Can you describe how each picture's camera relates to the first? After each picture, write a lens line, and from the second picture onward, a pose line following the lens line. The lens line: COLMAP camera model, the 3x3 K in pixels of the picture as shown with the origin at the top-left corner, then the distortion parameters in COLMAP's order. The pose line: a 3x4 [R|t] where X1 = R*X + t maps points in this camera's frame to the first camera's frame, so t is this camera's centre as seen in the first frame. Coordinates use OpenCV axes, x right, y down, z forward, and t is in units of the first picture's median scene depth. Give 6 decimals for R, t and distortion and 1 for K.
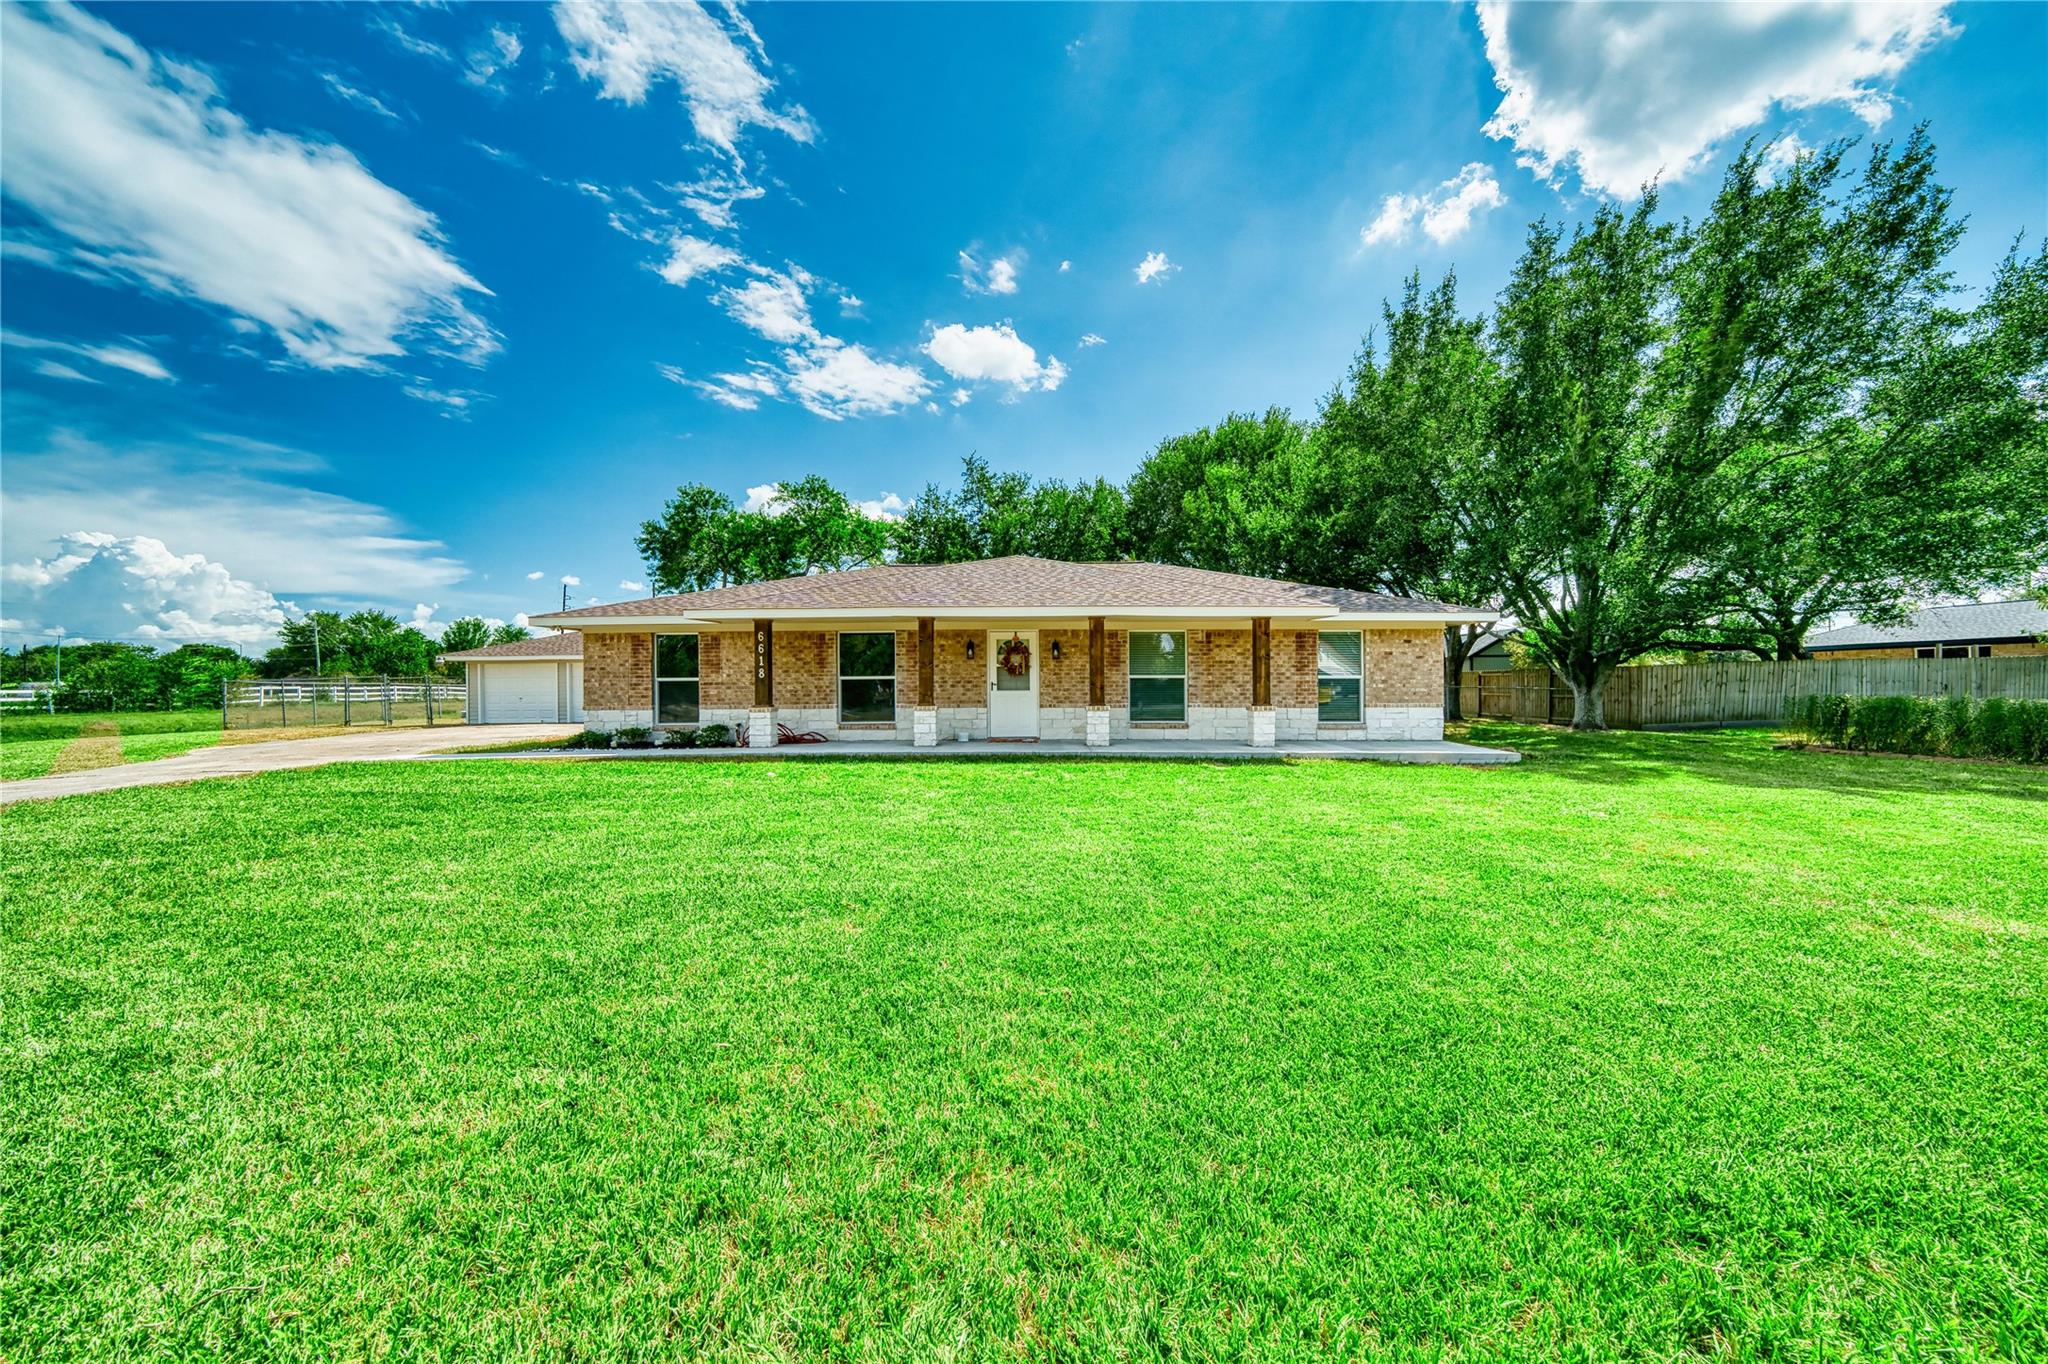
lens RADIAL K [[707.3, 0, 1019.7], [0, 707.3, 688.7], [0, 0, 1]] dist [-0.005793, 0.000225]
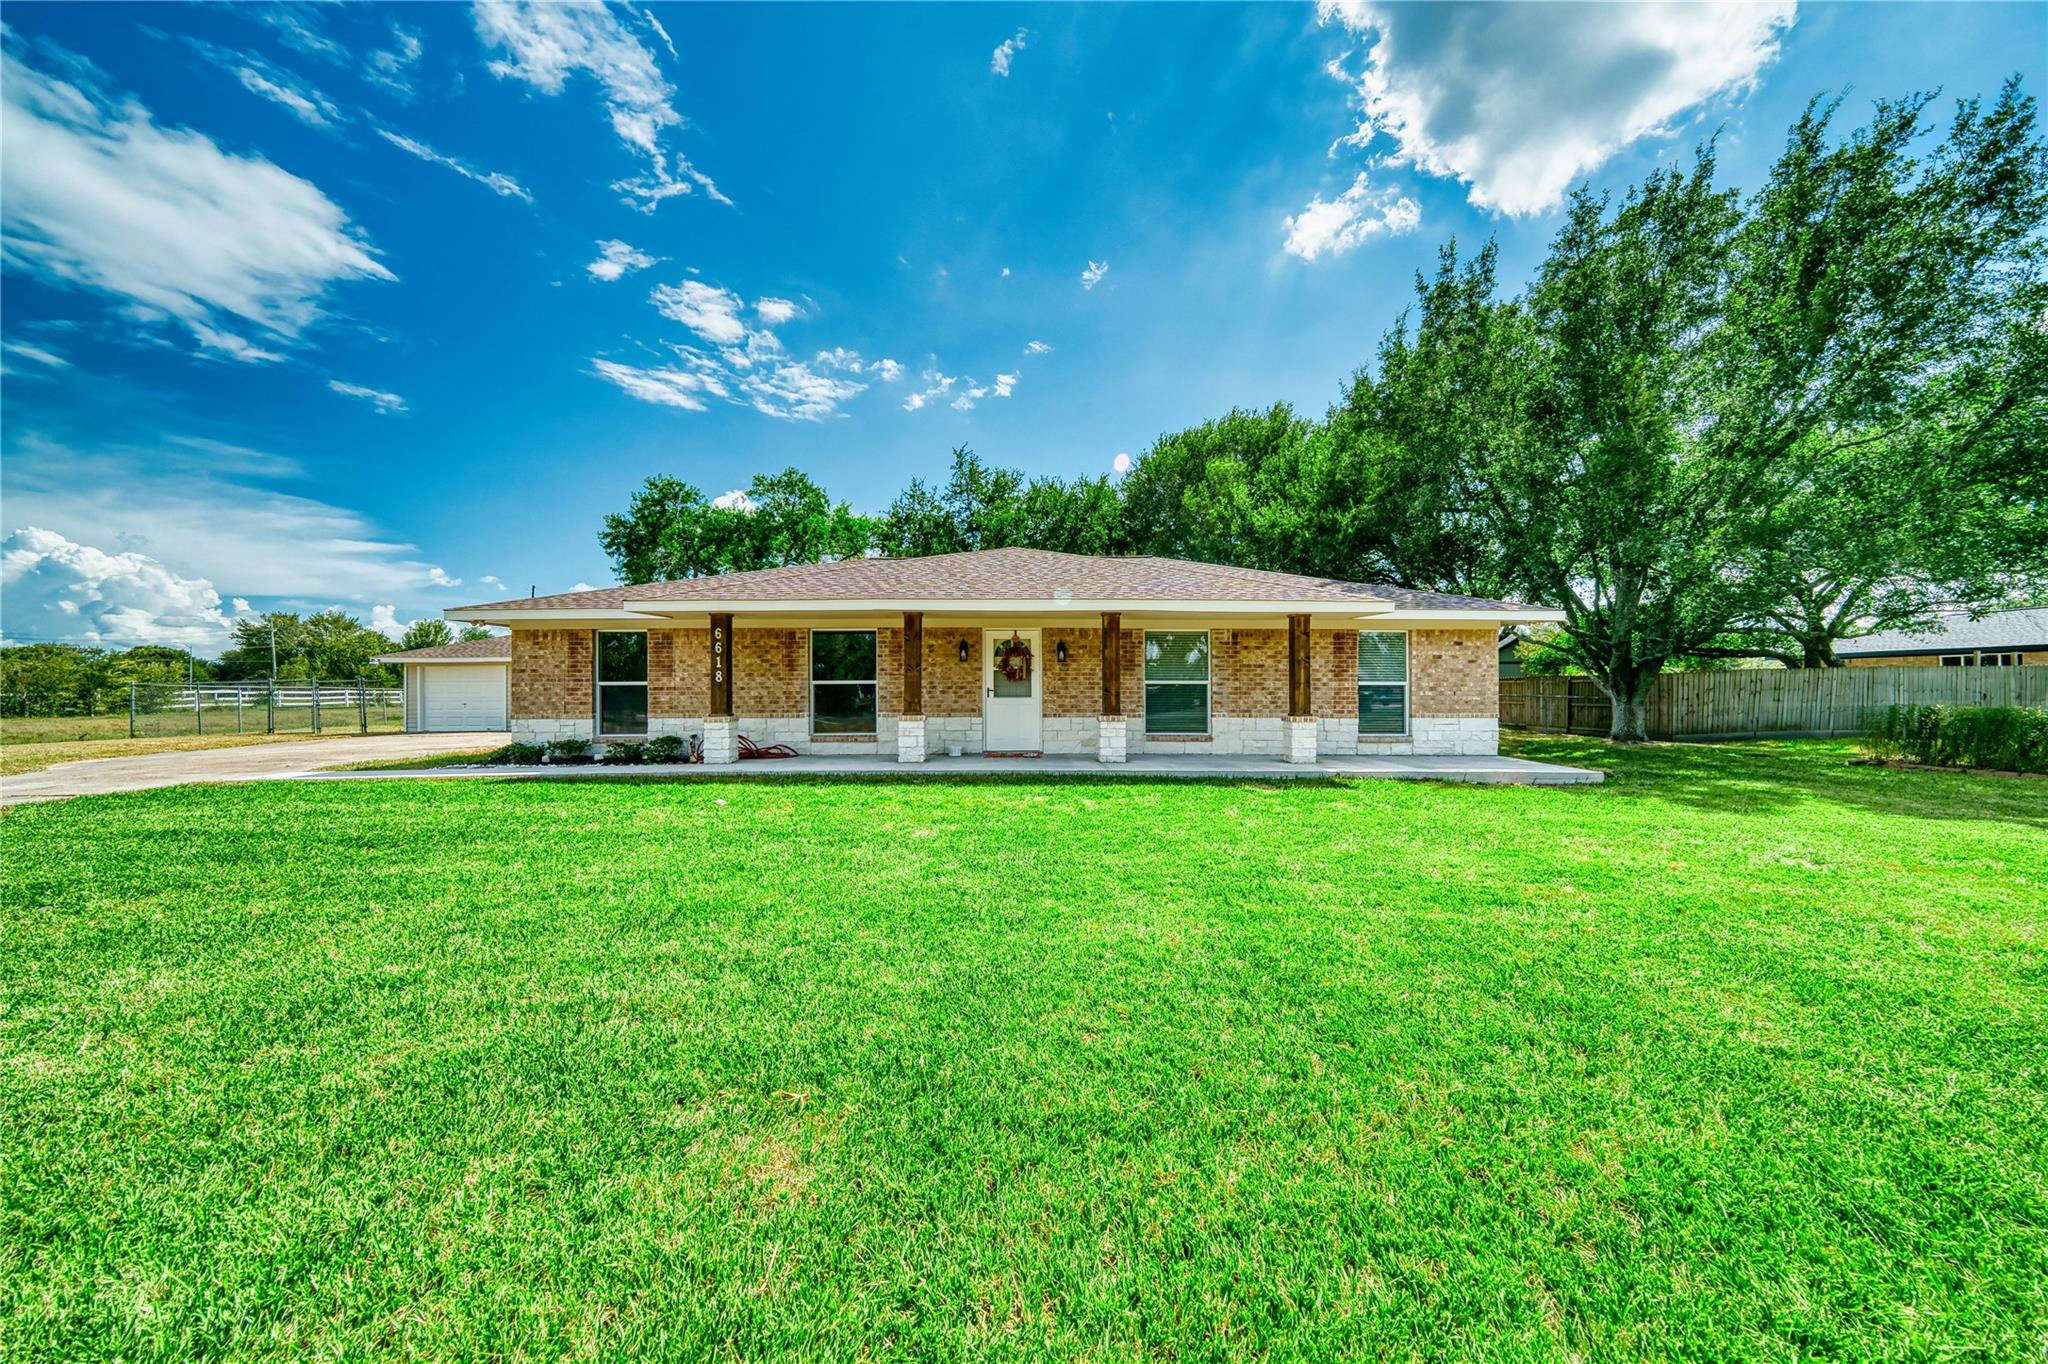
lens RADIAL K [[707.3, 0, 1017.2], [0, 707.3, 686.4], [0, 0, 1]] dist [-0.005793, 0.000225]
pose [[0.999764, 0.003089, 0.021482, -0.022109], [-0.002835, 0.999926, -0.011826, -0.000985], [-0.021517, 0.011762, 0.999699, 0.128027]]
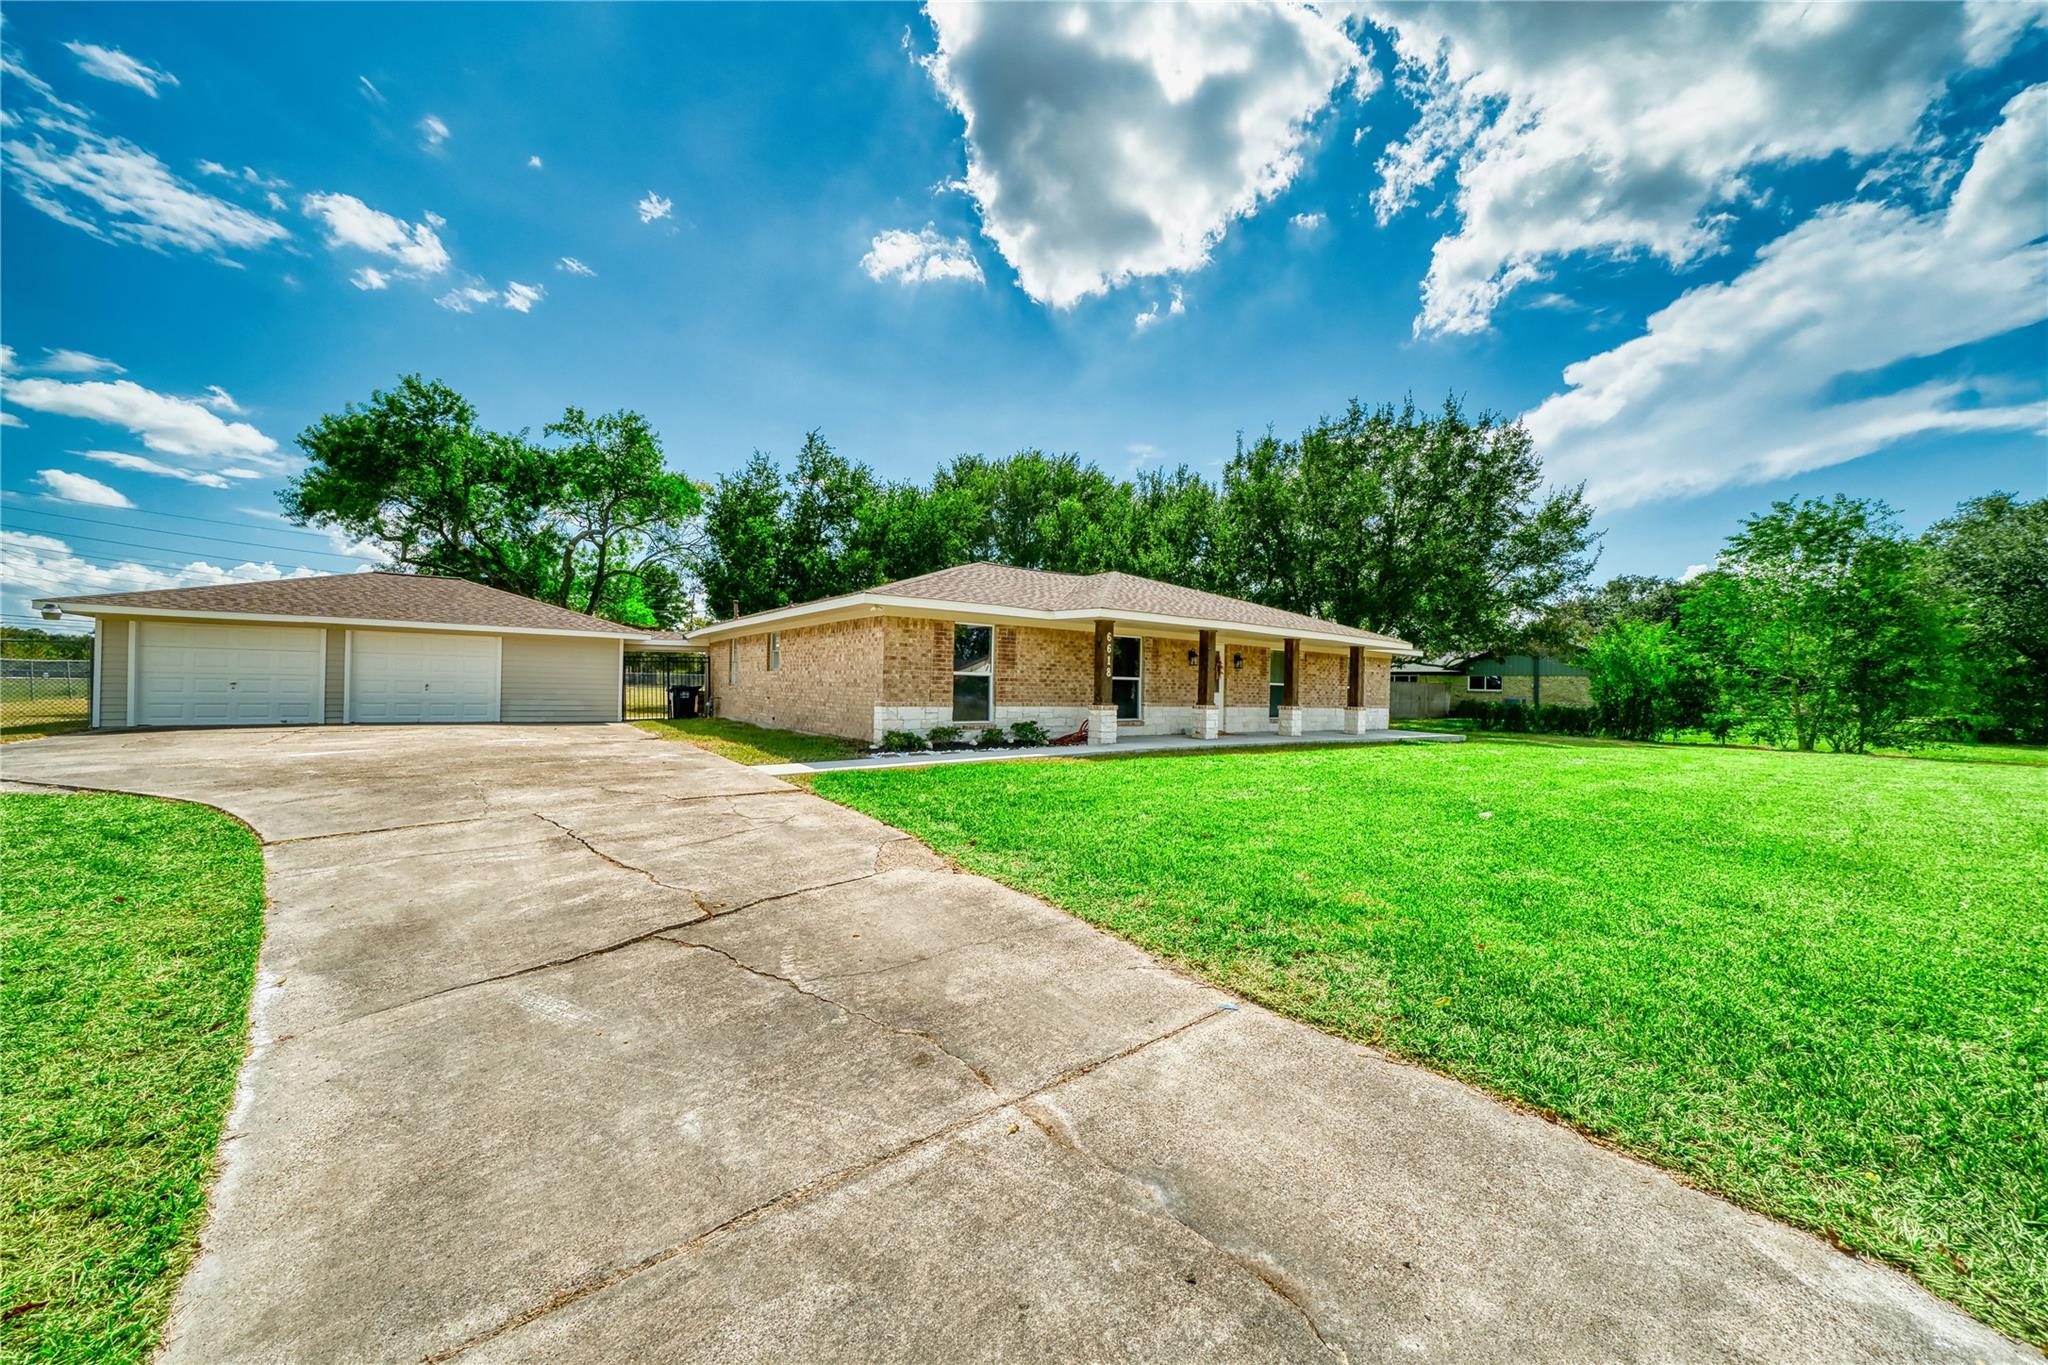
lens RADIAL K [[707.3, 0, 1031.8], [0, 707.3, 674.2], [0, 0, 1]] dist [-0.005793, 0.000225]
pose [[0.803921, 0.035129, 0.593698, -0.965710], [-0.025143, 0.999369, -0.025087, 0.008592], [-0.594205, 0.005241, 0.804297, 0.206441]]
